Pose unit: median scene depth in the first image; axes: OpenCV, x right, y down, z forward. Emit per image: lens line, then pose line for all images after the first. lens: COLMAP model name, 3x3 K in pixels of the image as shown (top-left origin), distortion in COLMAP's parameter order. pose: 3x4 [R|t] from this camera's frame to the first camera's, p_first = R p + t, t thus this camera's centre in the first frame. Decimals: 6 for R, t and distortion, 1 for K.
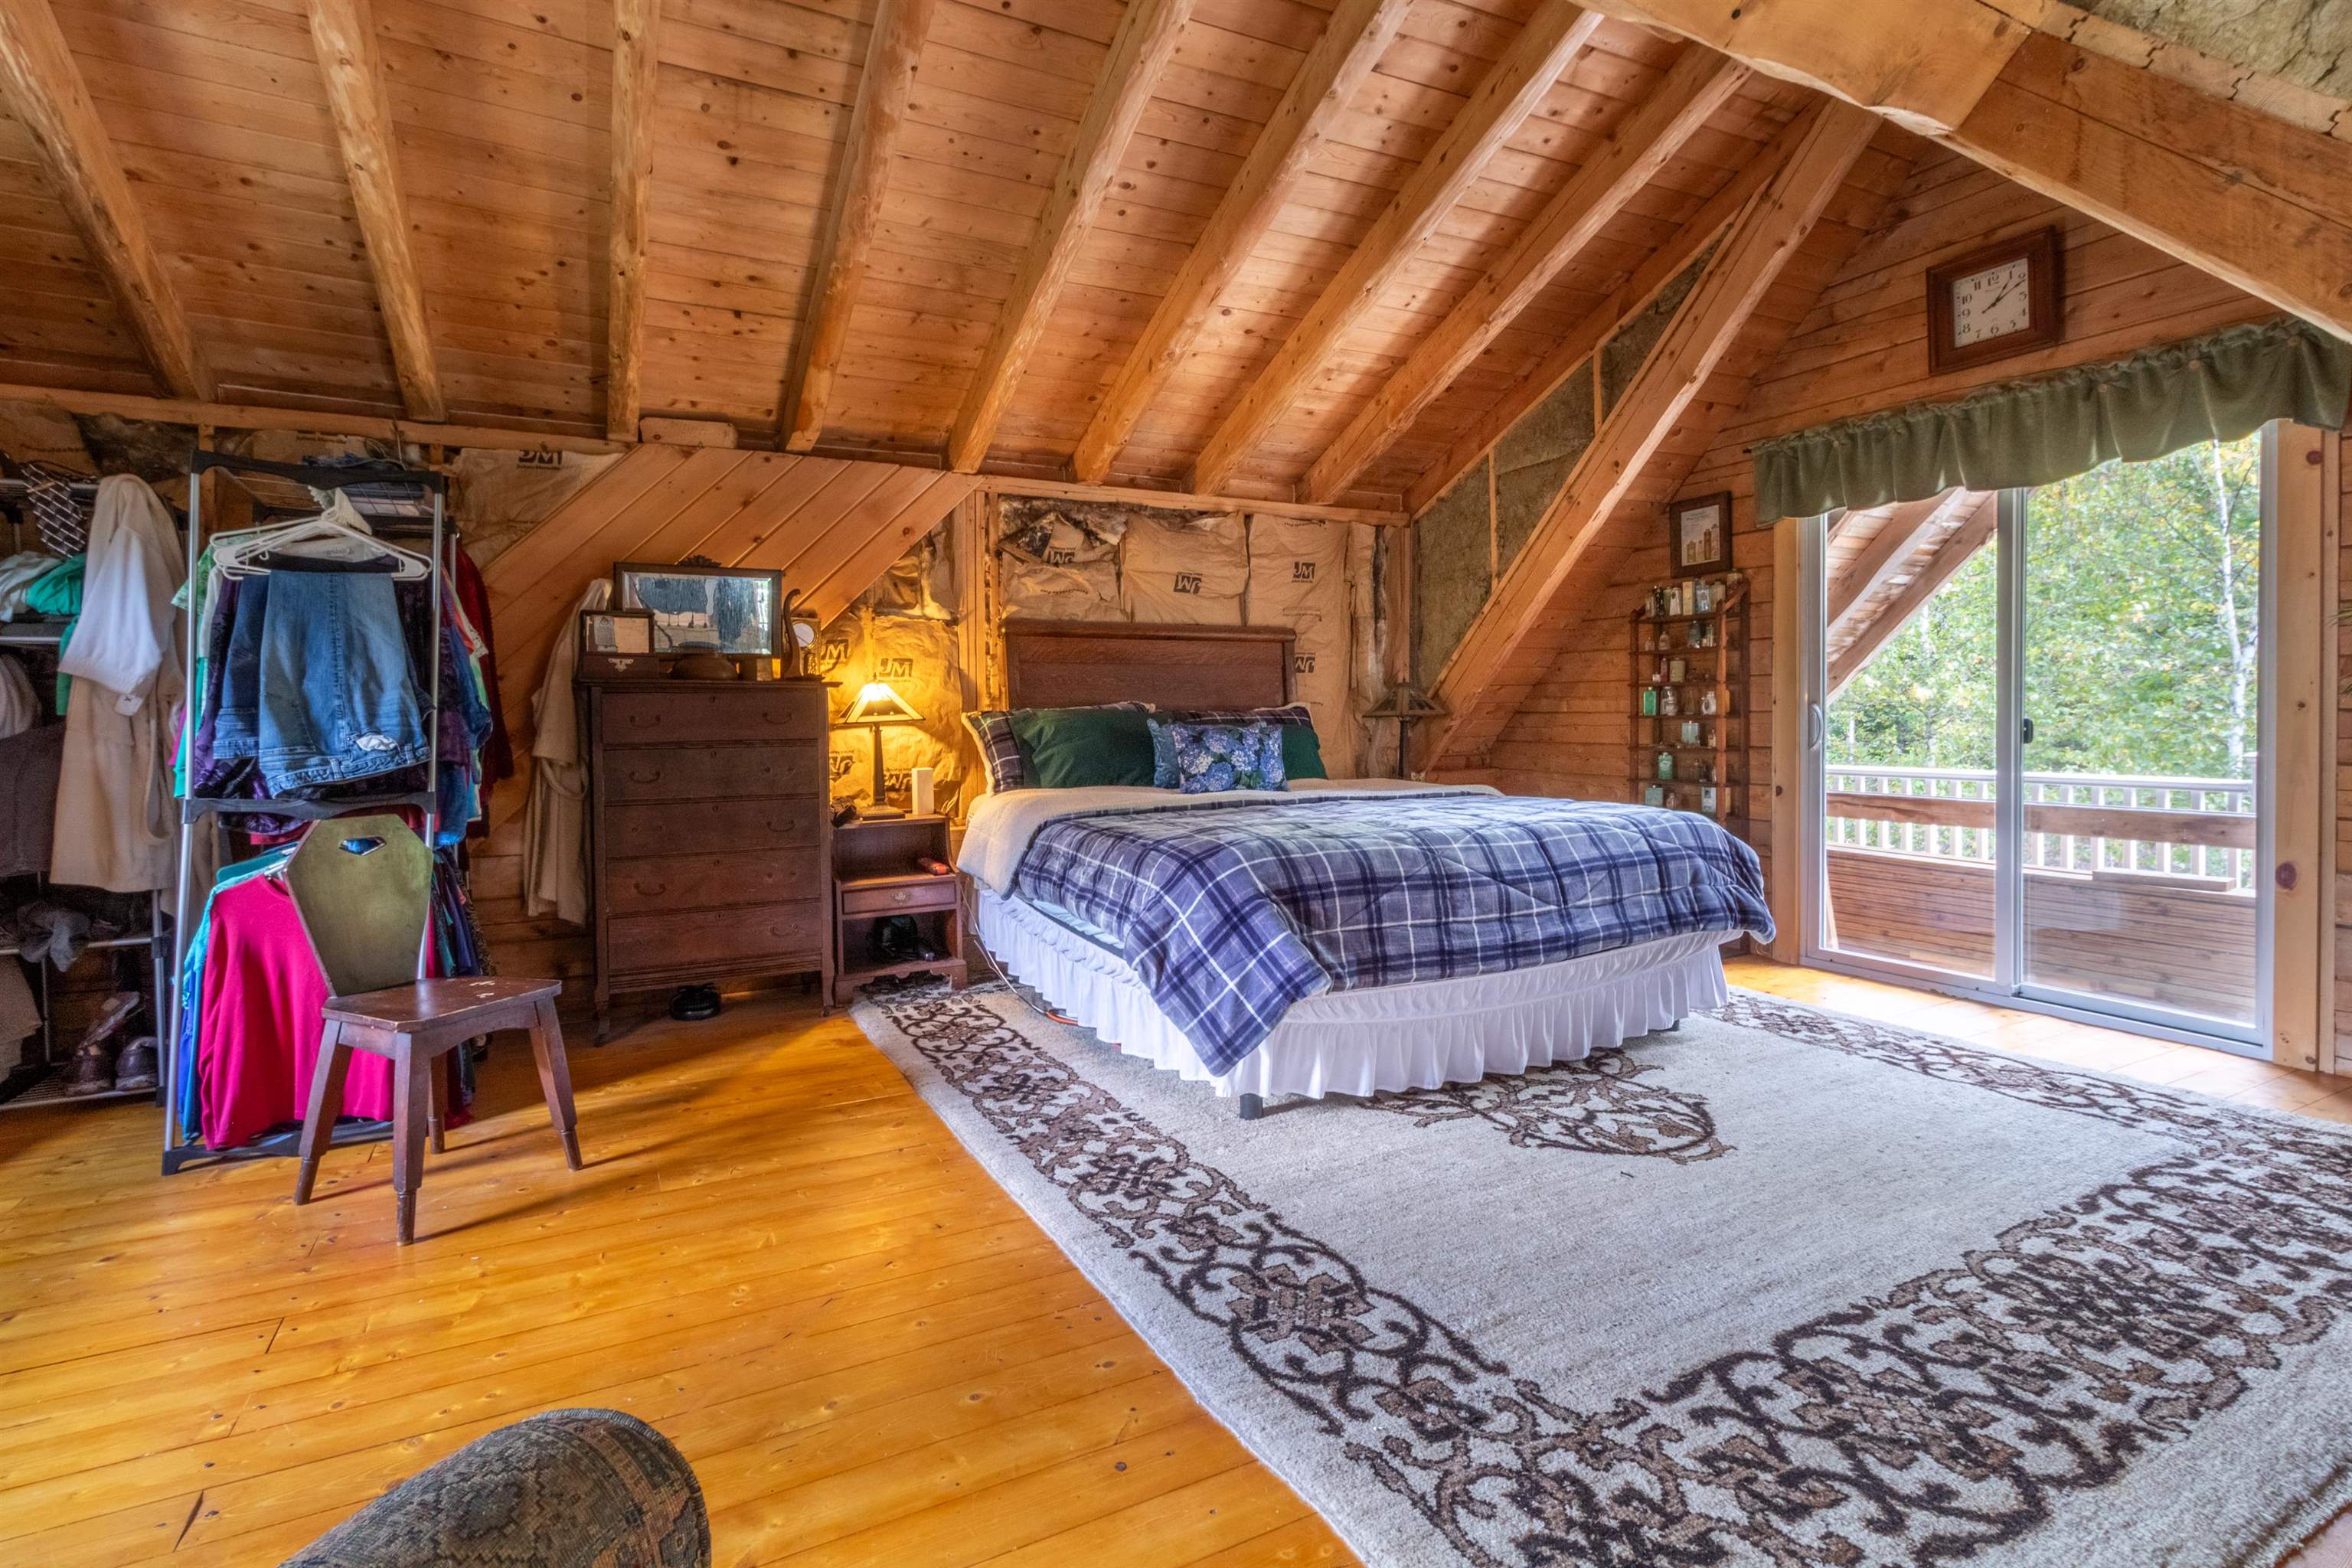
lens RADIAL K [[1071.0, 0, 1124.8], [0, 1071.0, 714.2], [0, 0, 1]] dist [-0.000176, 0.000254]
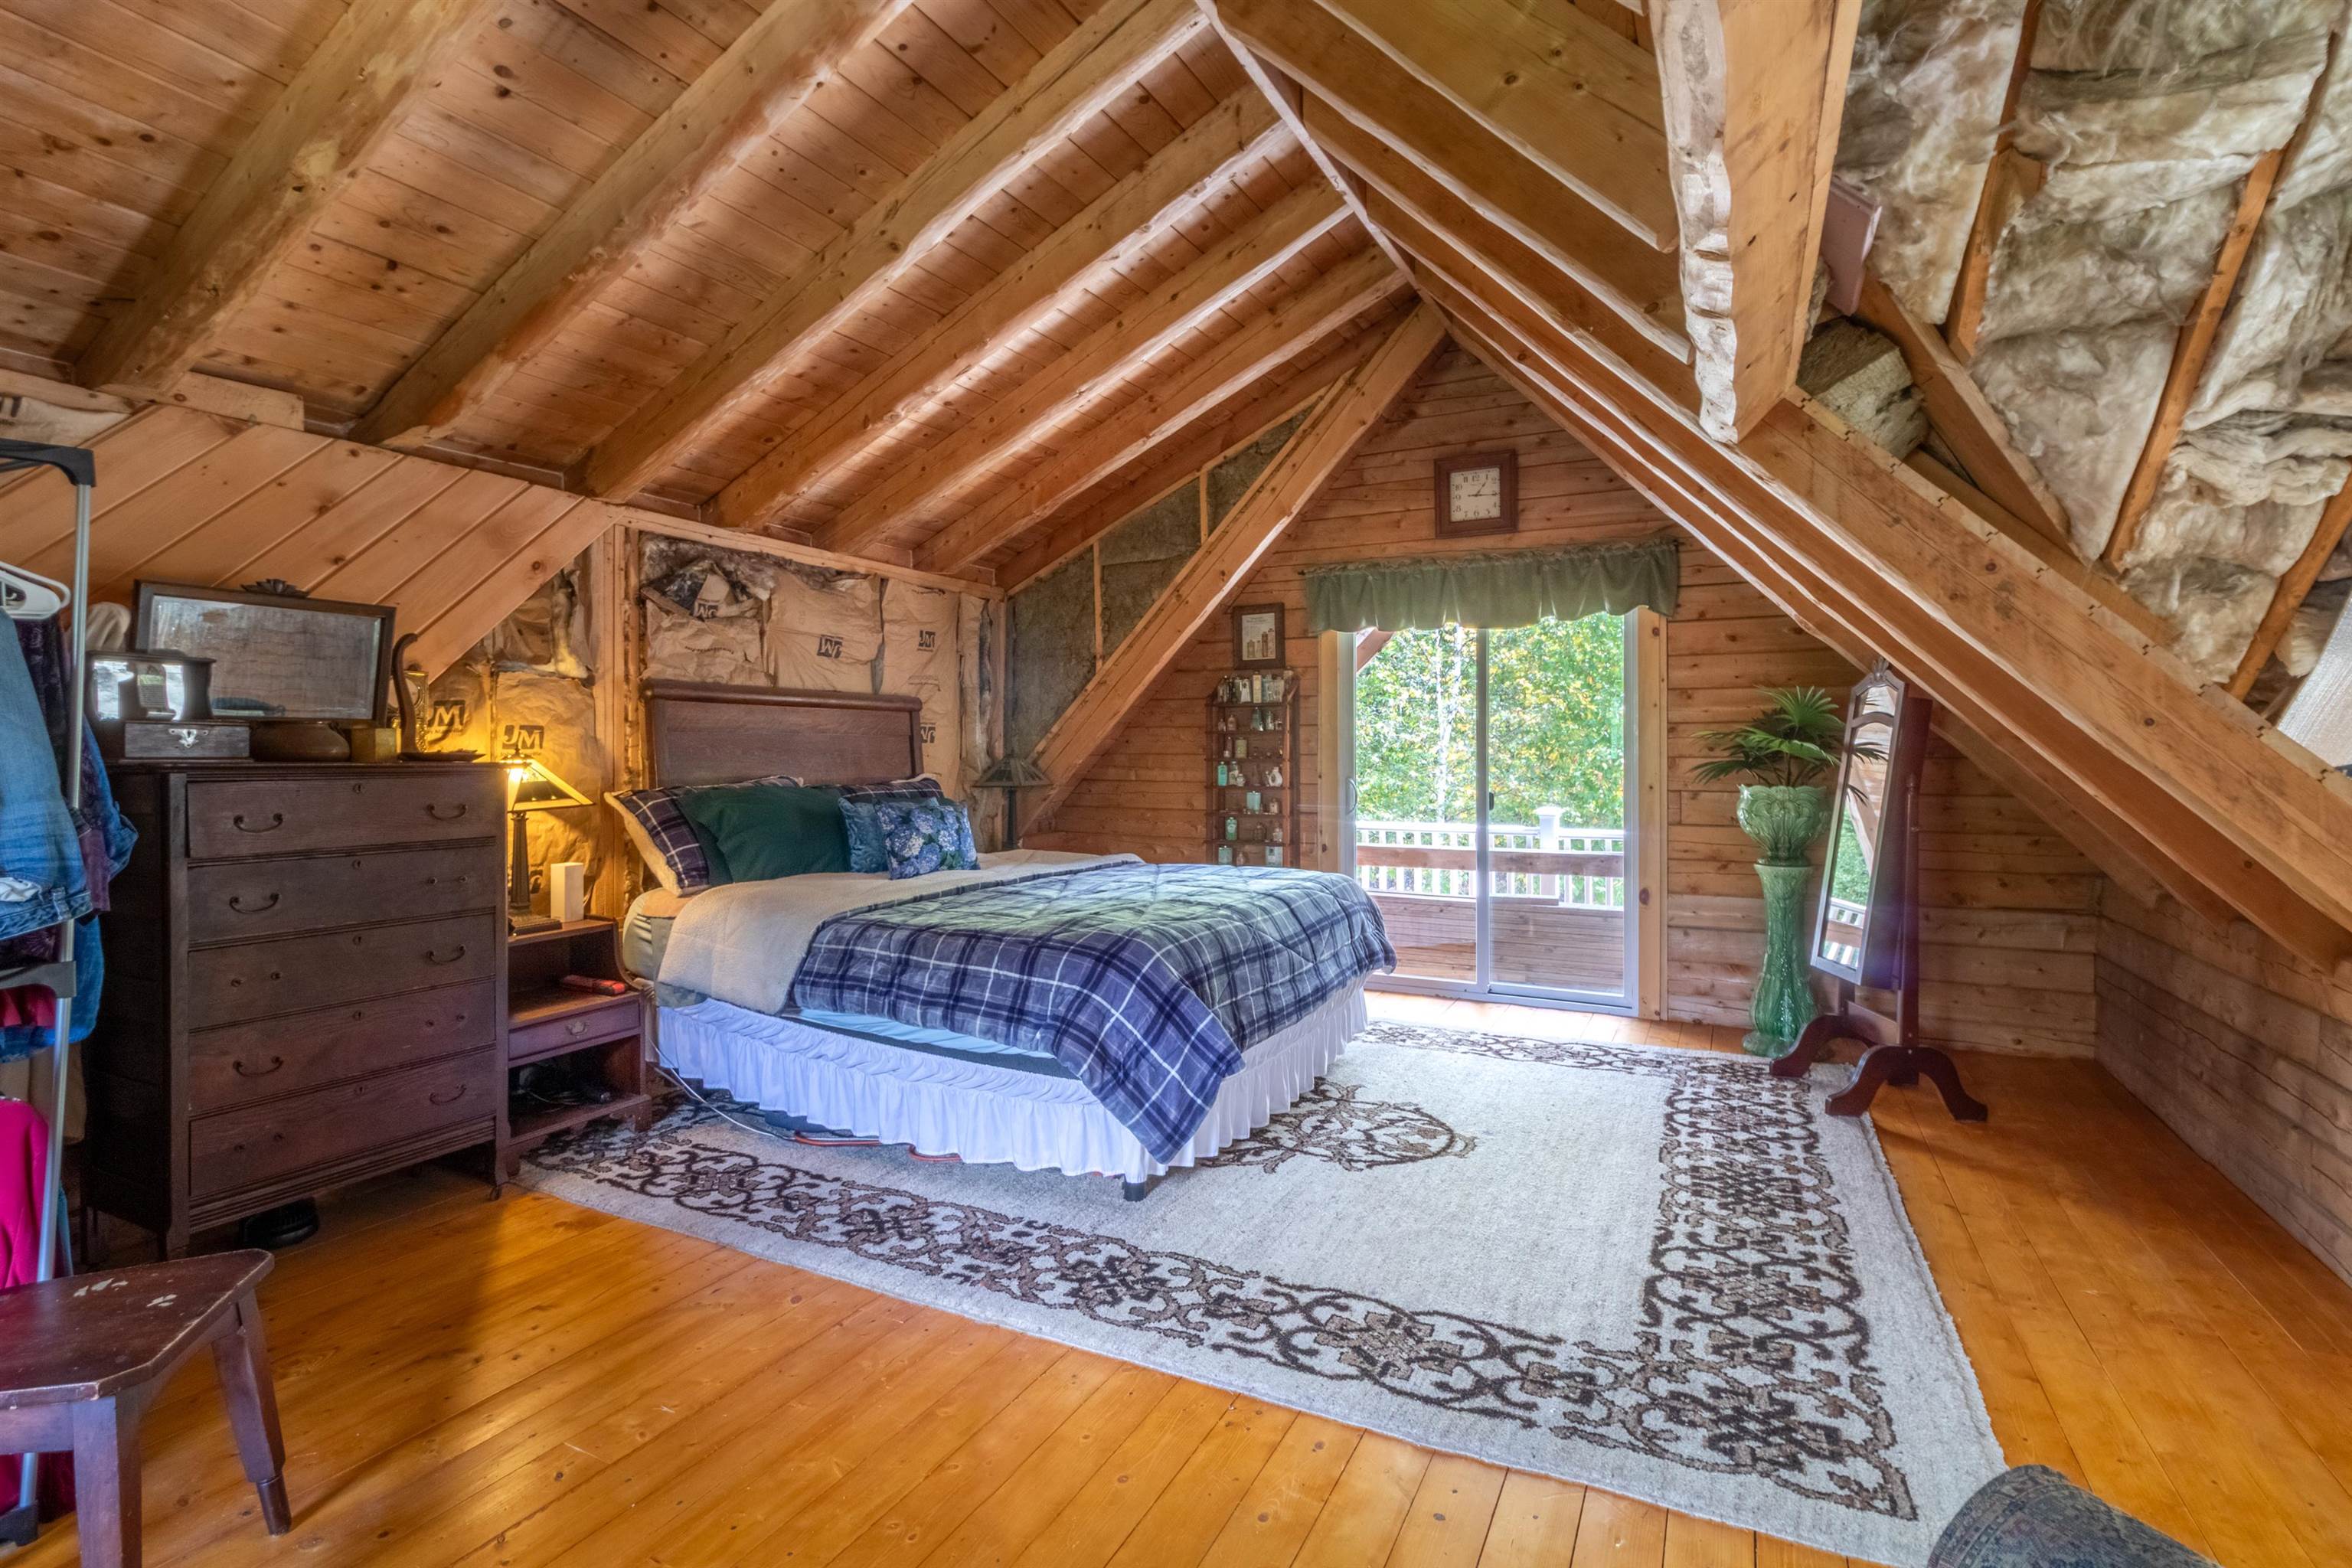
lens RADIAL K [[1110.7, 0, 1118.9], [0, 1110.7, 727.7], [0, 0, 1]] dist [0.003774, -0.000006]
pose [[0.817983, 0.021060, 0.574857, -0.538922], [-0.006951, 0.999619, -0.026729, -0.052222], [-0.575201, 0.017868, 0.817817, 0.122884]]
